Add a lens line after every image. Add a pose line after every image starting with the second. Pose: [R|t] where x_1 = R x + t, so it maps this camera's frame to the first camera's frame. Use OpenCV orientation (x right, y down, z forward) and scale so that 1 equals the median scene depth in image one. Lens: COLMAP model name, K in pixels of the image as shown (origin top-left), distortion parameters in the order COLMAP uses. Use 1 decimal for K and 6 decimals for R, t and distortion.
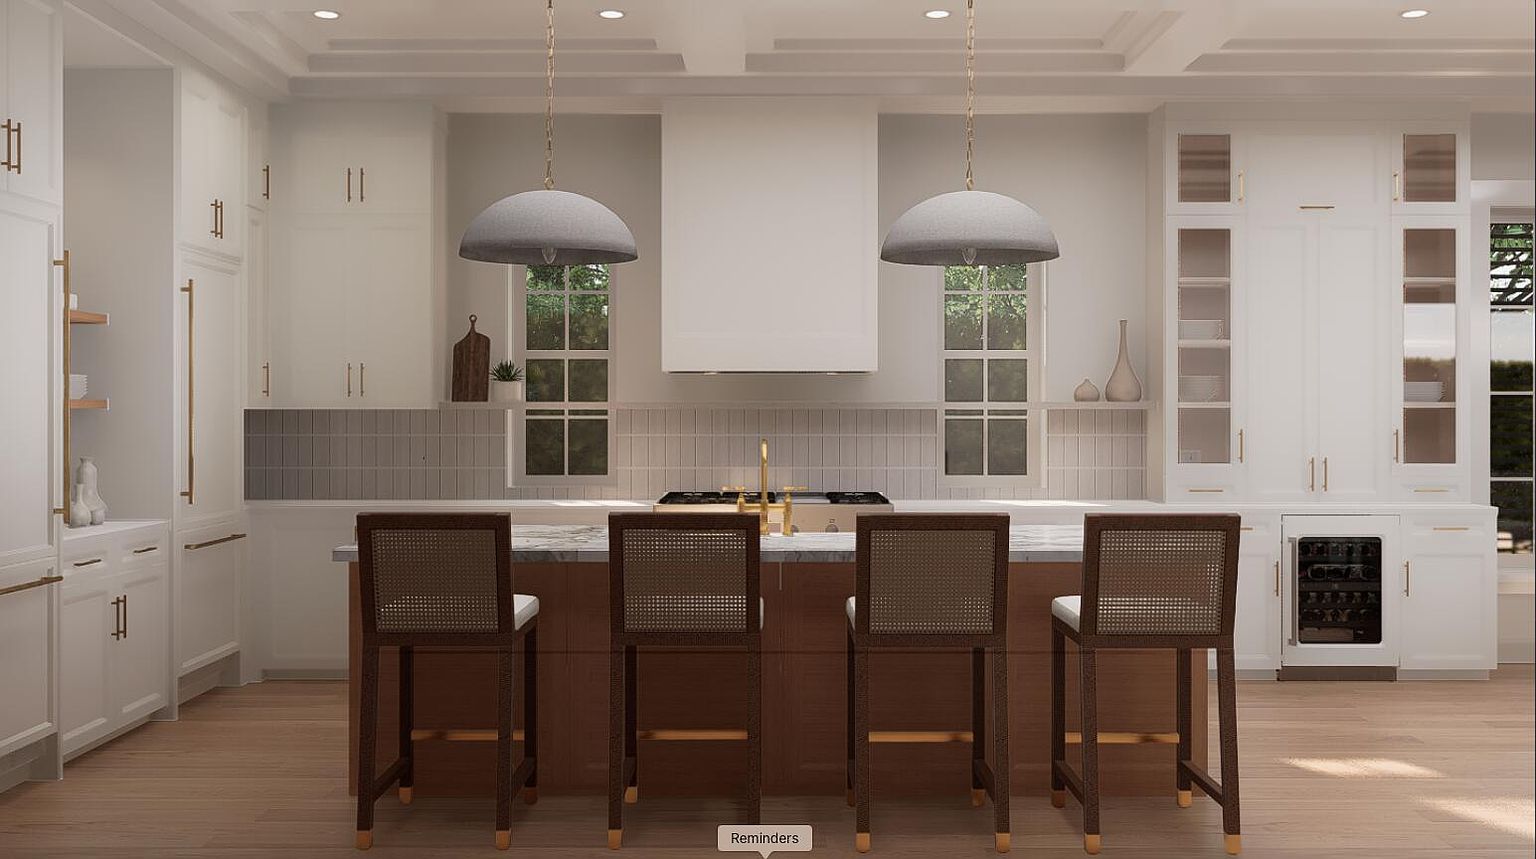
lens RADIAL K [[1332.2, 0, 768.0], [0, 1332.2, 429.5], [0, 0, 1]] dist [0.002365, 0.000174]
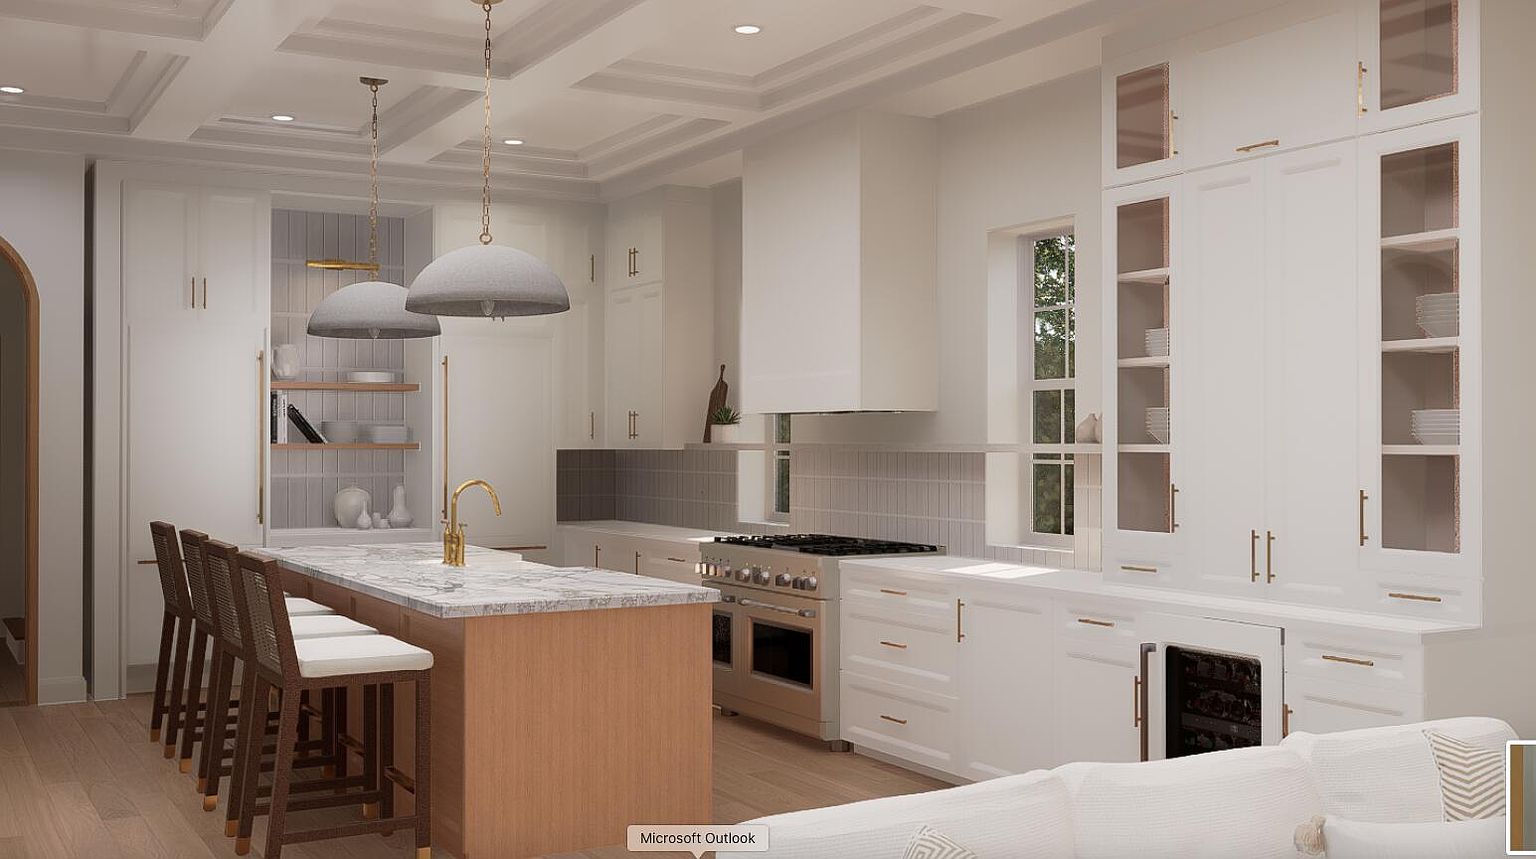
lens RADIAL K [[1607.3, 0, 768.0], [0, 1607.3, 429.5], [0, 0, 1]] dist [0.006480, 0.005962]
pose [[0.467640, -0.007583, -0.883887, 0.993677], [-0.021042, 0.999584, -0.019708, -0.007596], [0.883669, 0.027815, 0.467286, 0.423763]]
